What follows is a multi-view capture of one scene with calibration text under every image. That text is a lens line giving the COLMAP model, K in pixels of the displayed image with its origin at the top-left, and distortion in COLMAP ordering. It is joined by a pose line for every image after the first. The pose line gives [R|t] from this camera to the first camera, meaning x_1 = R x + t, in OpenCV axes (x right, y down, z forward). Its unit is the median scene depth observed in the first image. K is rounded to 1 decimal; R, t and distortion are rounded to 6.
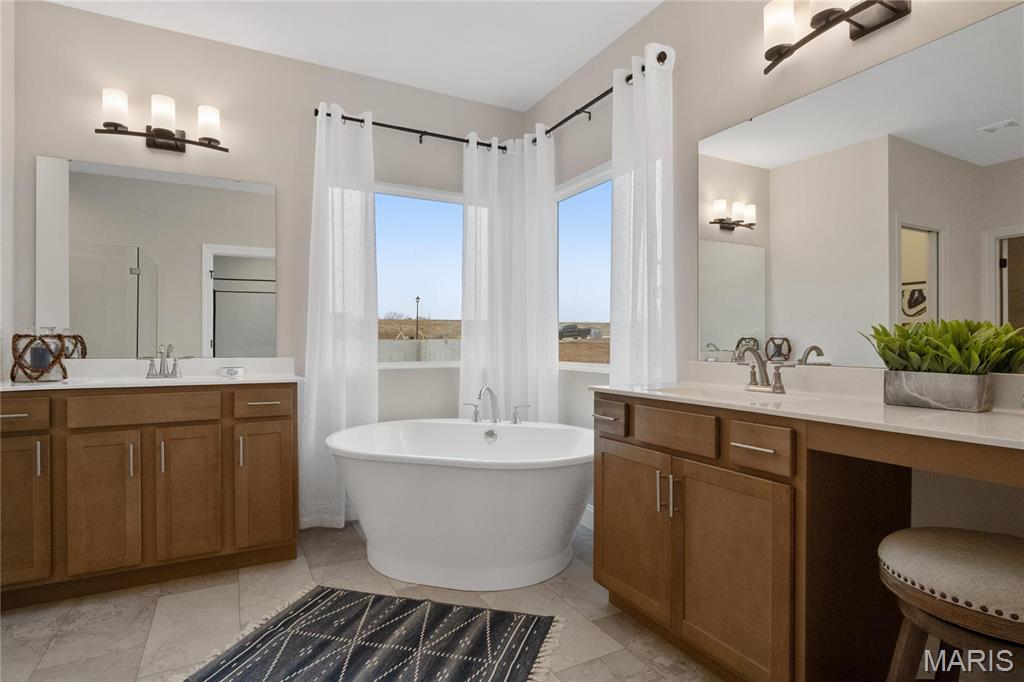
lens RADIAL K [[530.5, 0, 511.2], [0, 530.5, 340.5], [0, 0, 1]] dist [-0.000109, 0.001042]
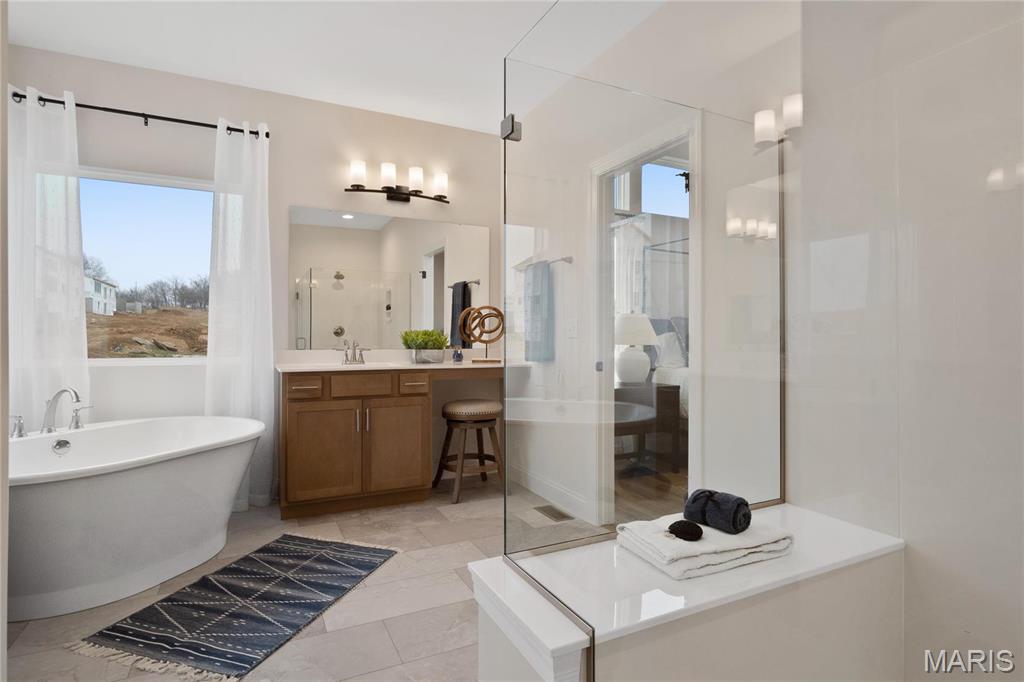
lens RADIAL K [[530.5, 0, 510.5], [0, 530.5, 341.4], [0, 0, 1]] dist [-0.000109, 0.001042]
pose [[0.019658, -0.002633, 0.999803, -1.393866], [-0.005442, 0.999981, 0.002740, 0.007347], [-0.999792, -0.005495, 0.019643, 0.412170]]
